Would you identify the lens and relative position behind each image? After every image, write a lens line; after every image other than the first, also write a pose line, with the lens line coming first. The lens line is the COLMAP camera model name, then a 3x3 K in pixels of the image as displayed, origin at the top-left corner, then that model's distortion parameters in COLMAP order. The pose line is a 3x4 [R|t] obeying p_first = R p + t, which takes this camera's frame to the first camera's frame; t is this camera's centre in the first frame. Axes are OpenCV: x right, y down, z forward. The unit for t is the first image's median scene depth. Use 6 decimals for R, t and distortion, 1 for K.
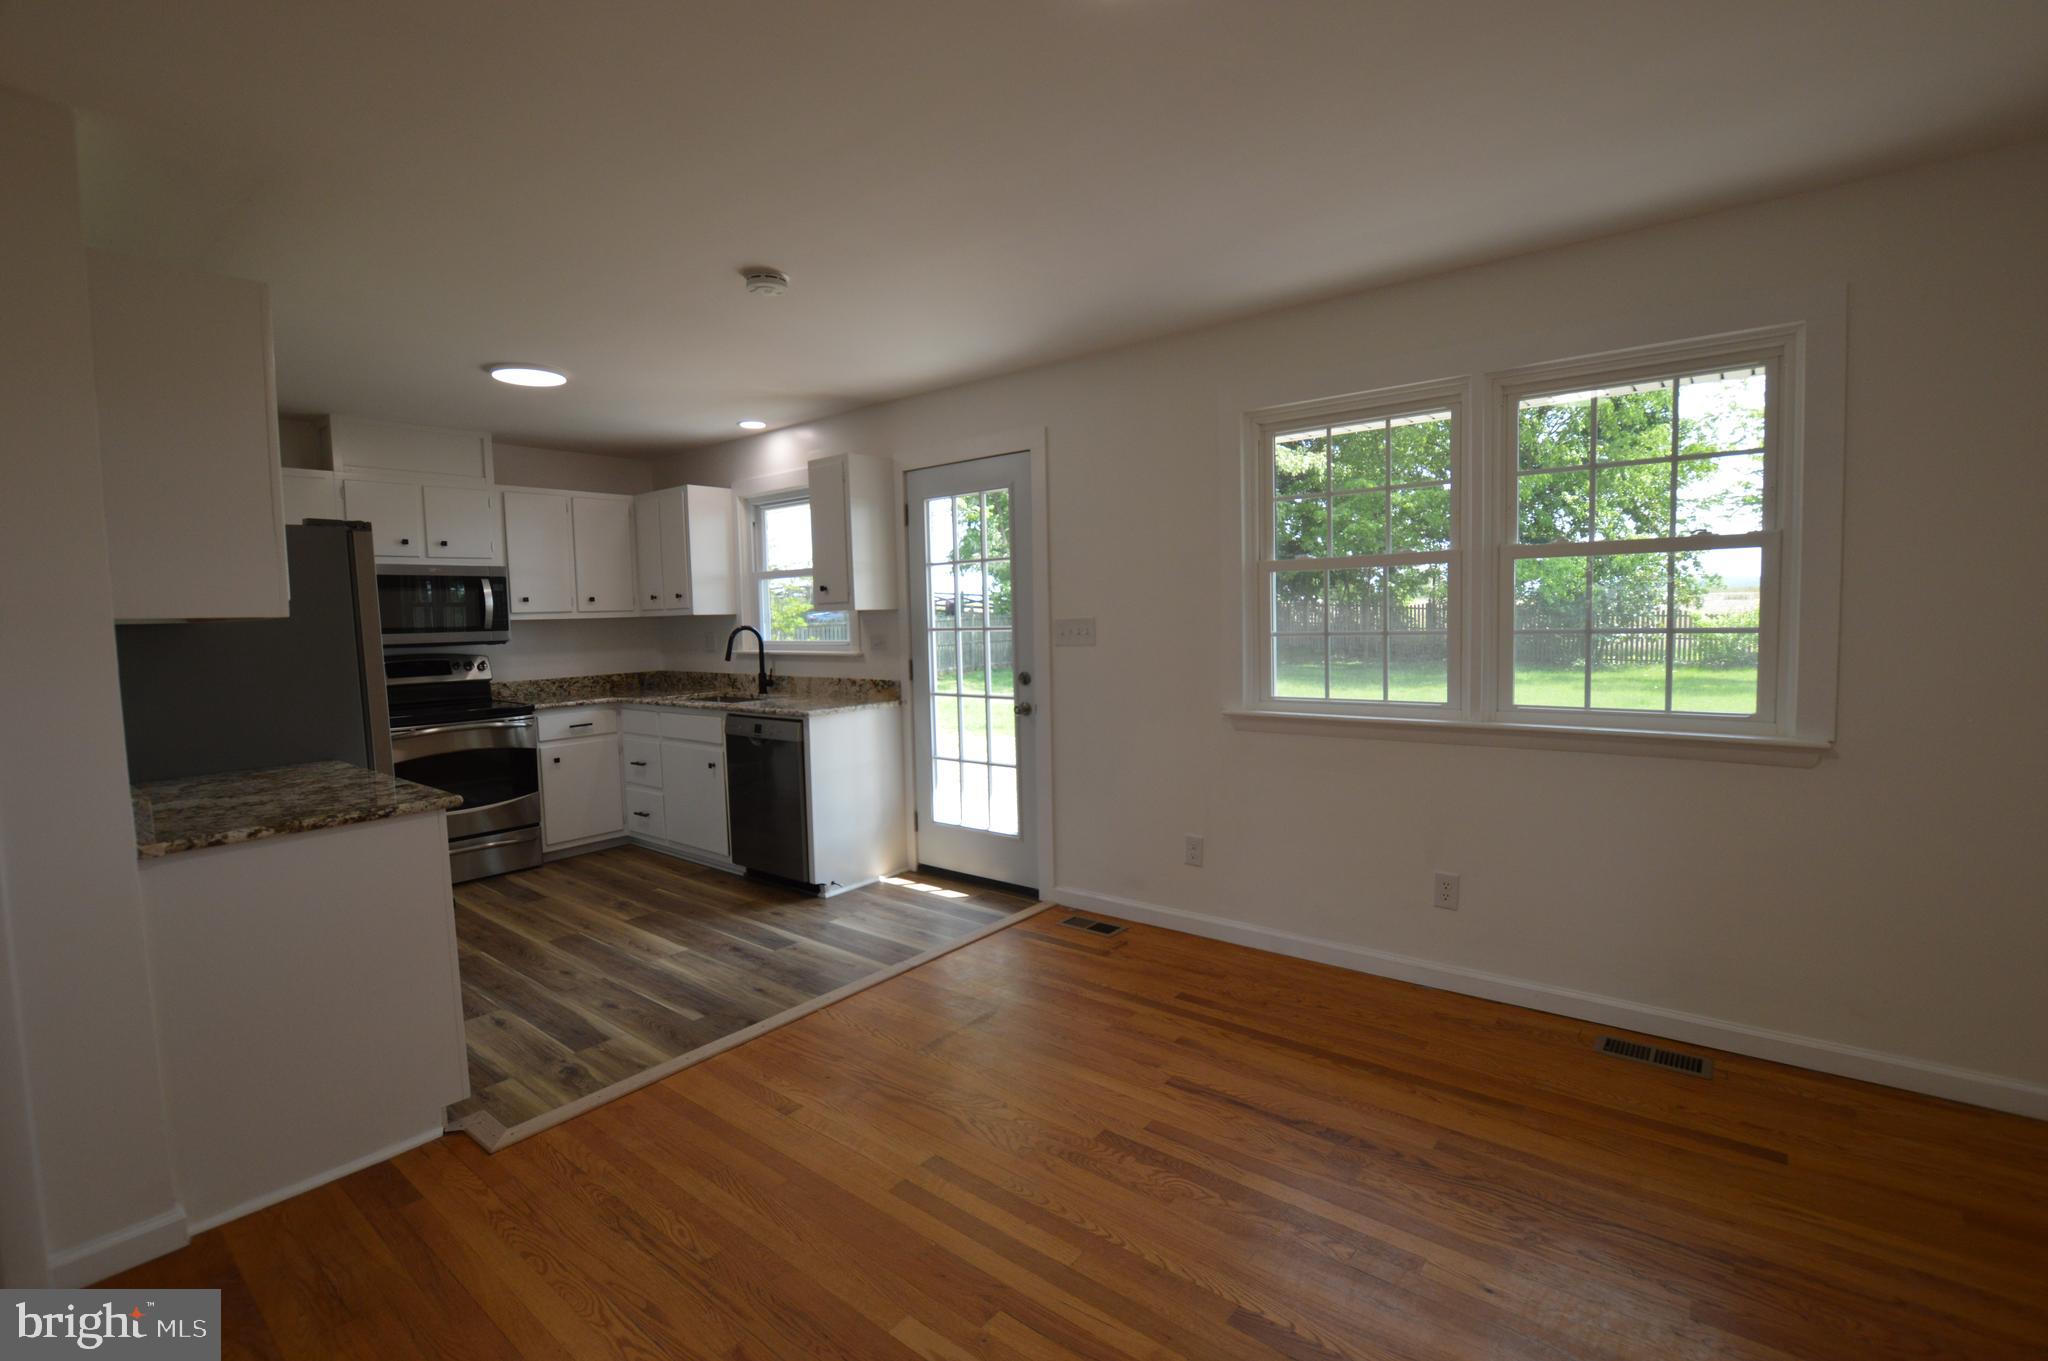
lens RADIAL K [[912.9, 0, 1021.3], [0, 912.9, 681.9], [0, 0, 1]] dist [-0.031784, 0.002258]
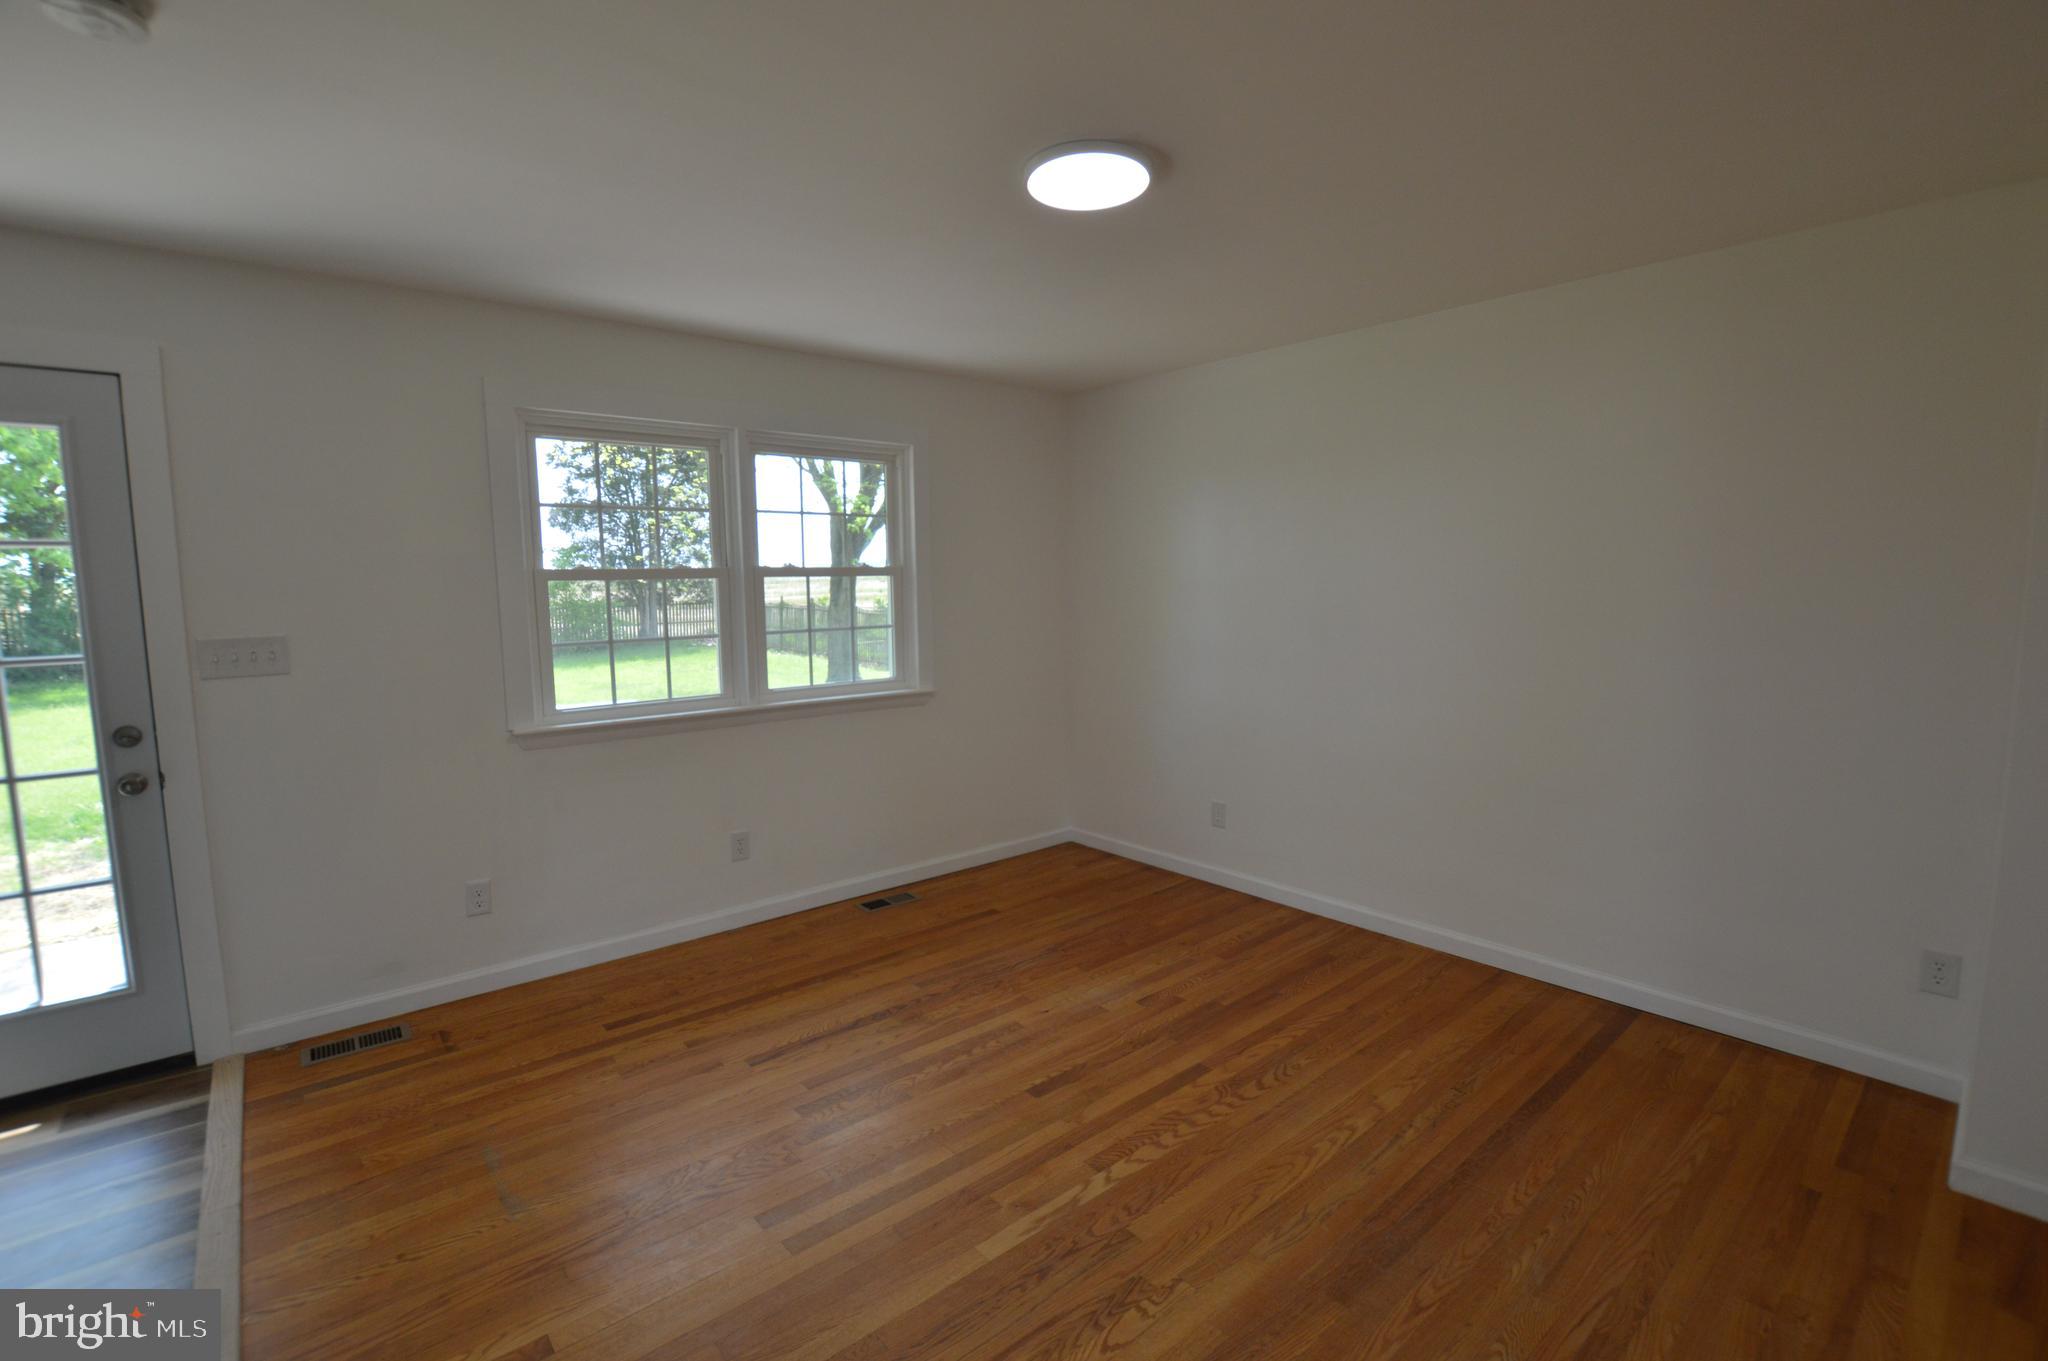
lens RADIAL K [[912.9, 0, 1027.8], [0, 912.9, 679.7], [0, 0, 1]] dist [-0.031784, 0.002258]
pose [[0.175792, -0.081773, 0.981025, -0.526284], [0.080507, 0.994400, 0.068462, -0.037503], [-0.981130, 0.066944, 0.181390, 0.303497]]
